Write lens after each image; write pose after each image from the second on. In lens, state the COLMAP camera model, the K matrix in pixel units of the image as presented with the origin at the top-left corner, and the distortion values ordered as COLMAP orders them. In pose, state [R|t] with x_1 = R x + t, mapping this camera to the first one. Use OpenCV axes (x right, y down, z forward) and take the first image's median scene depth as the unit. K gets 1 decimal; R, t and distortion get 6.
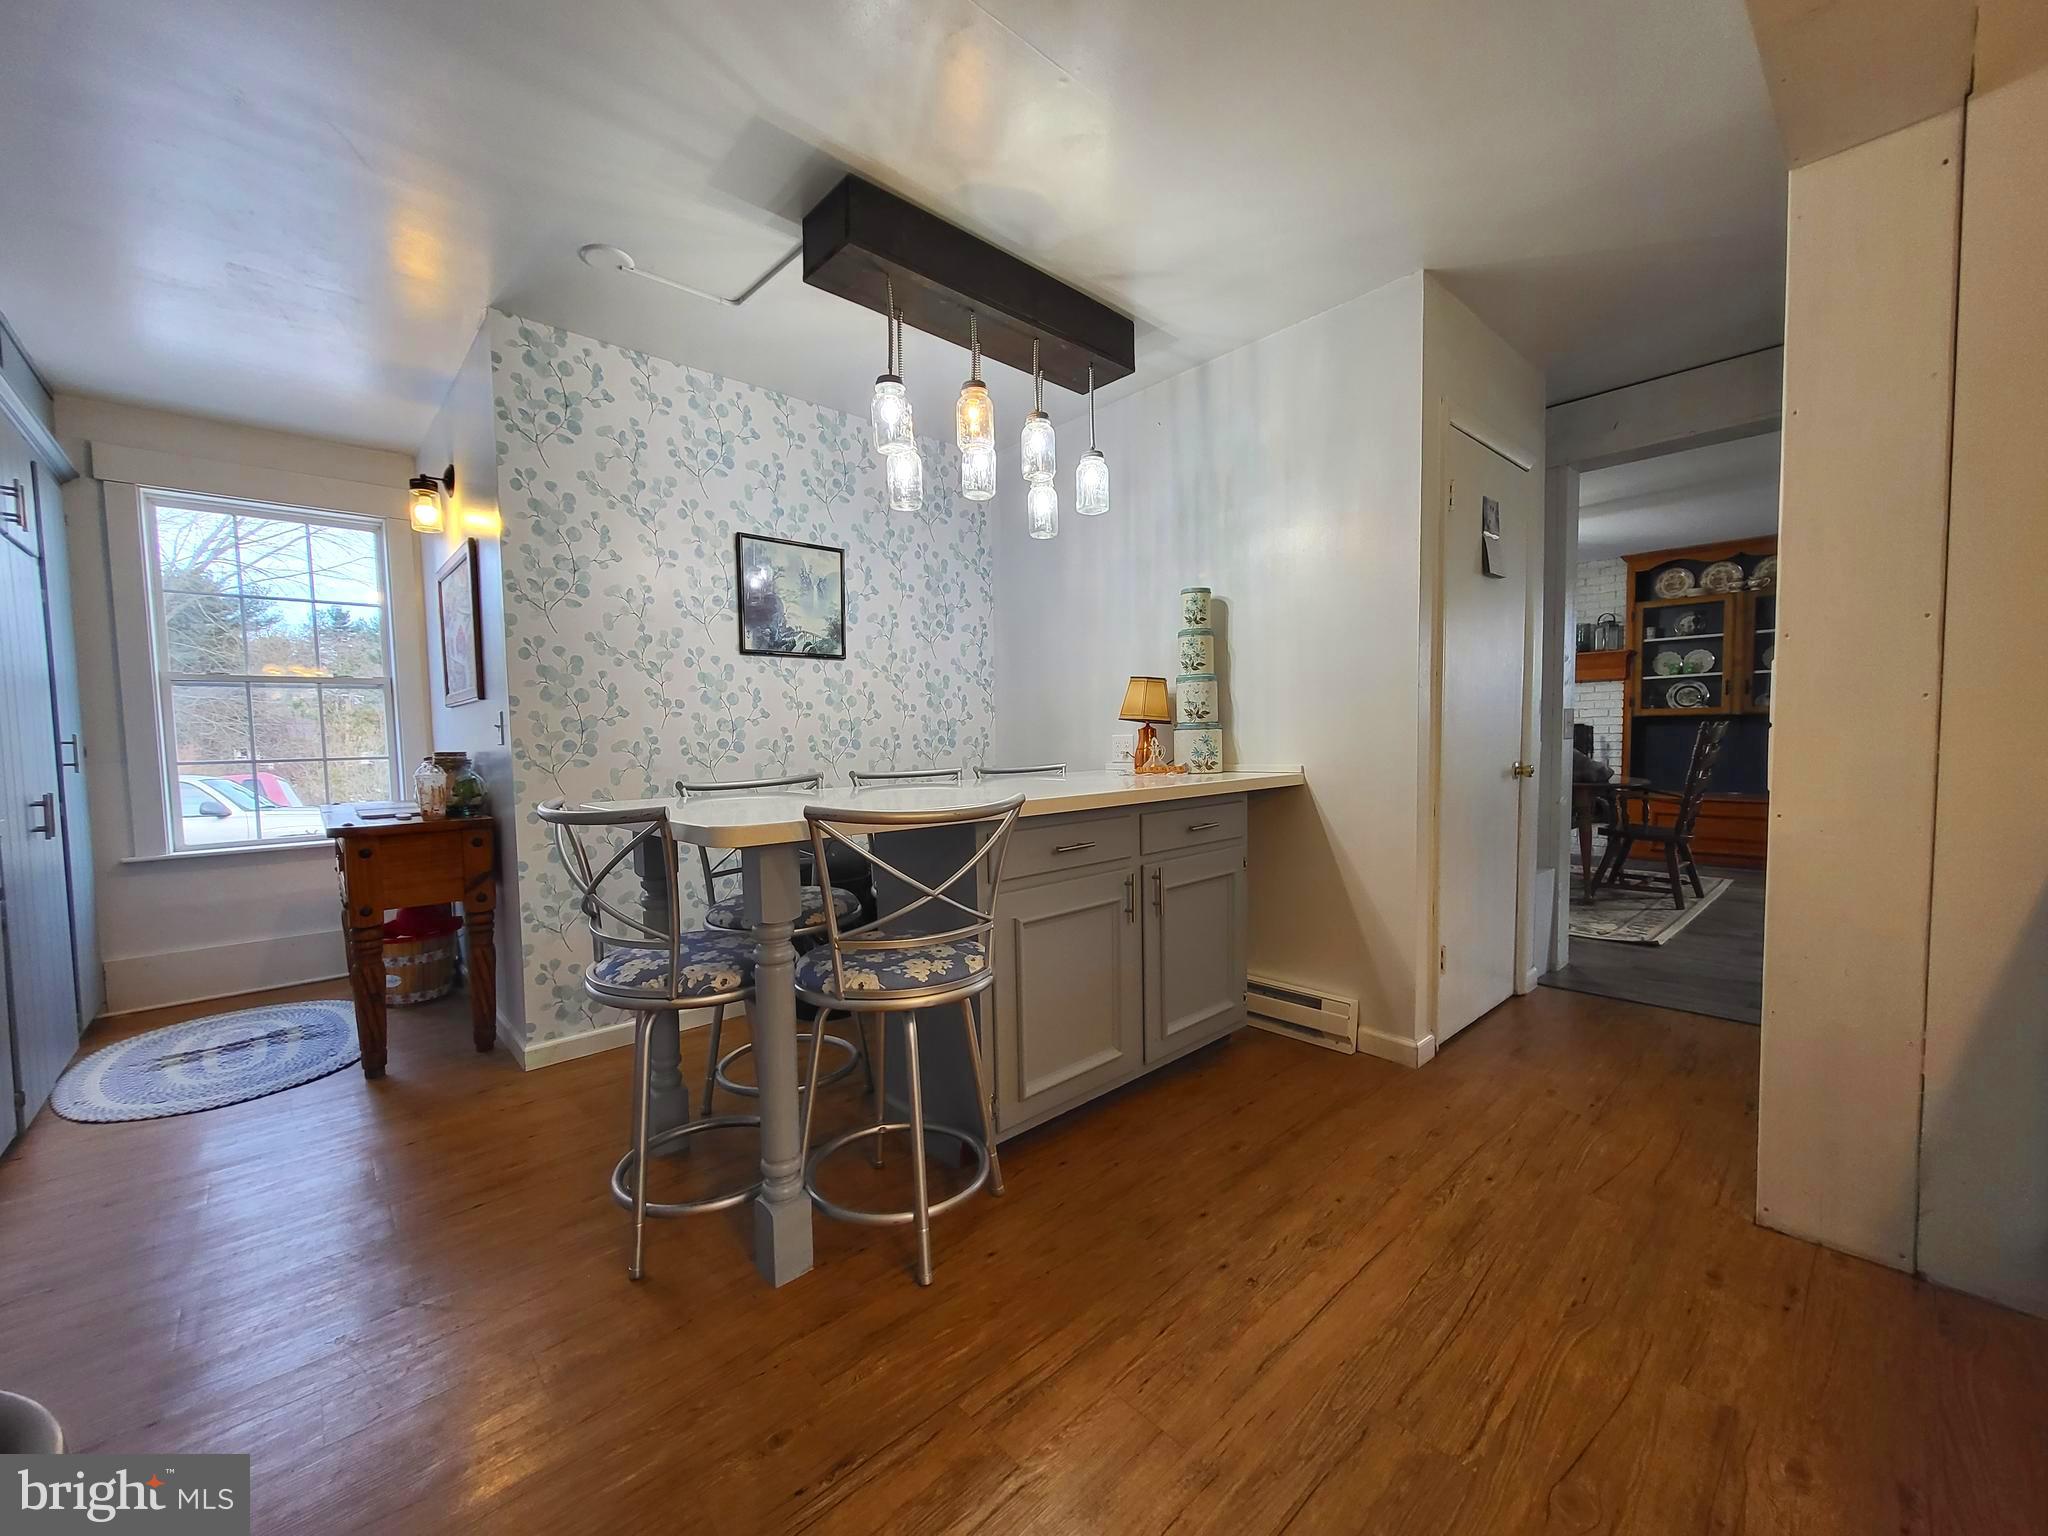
lens RADIAL K [[805.2, 0, 1023.9], [0, 805.2, 780.8], [0, 0, 1]] dist [0.004323, -0.000513]
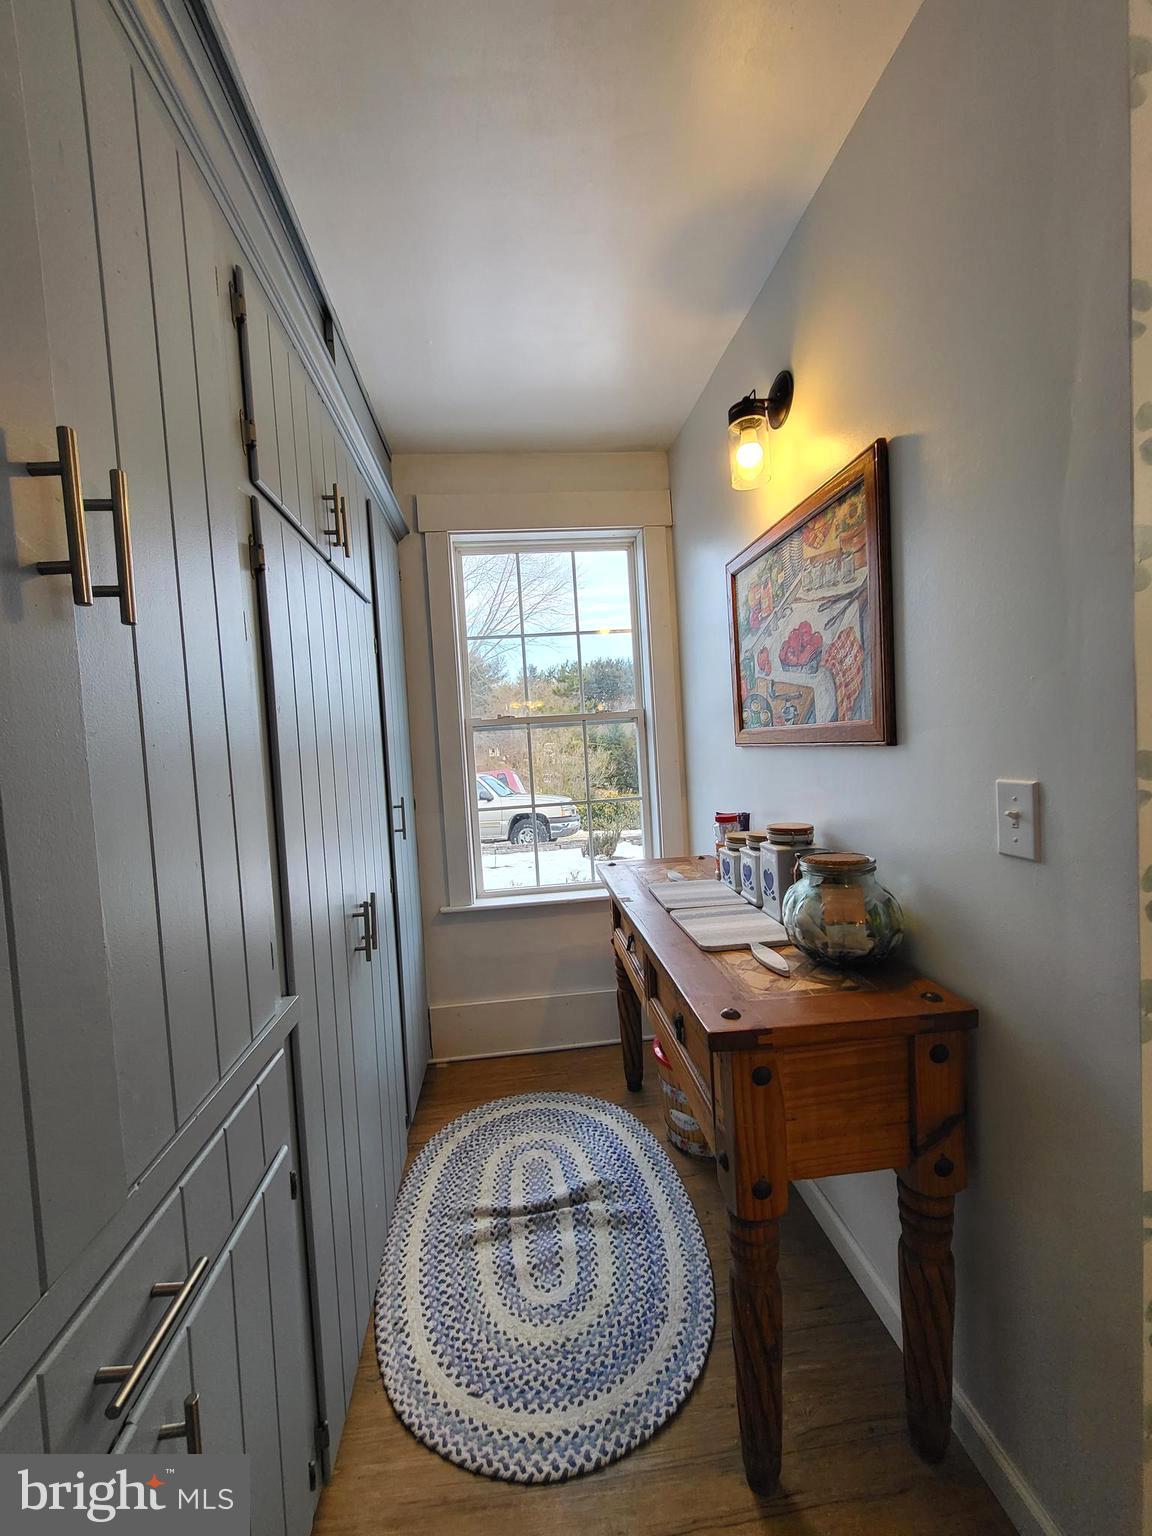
lens RADIAL K [[603.9, 0, 569.4], [0, 603.9, 766.7], [0, 0, 1]] dist [0.004323, -0.000513]
pose [[0.800559, -0.005223, -0.599231, -0.579439], [0.008591, 0.999959, 0.002762, -0.085949], [0.599192, -0.007359, 0.800572, 0.535271]]
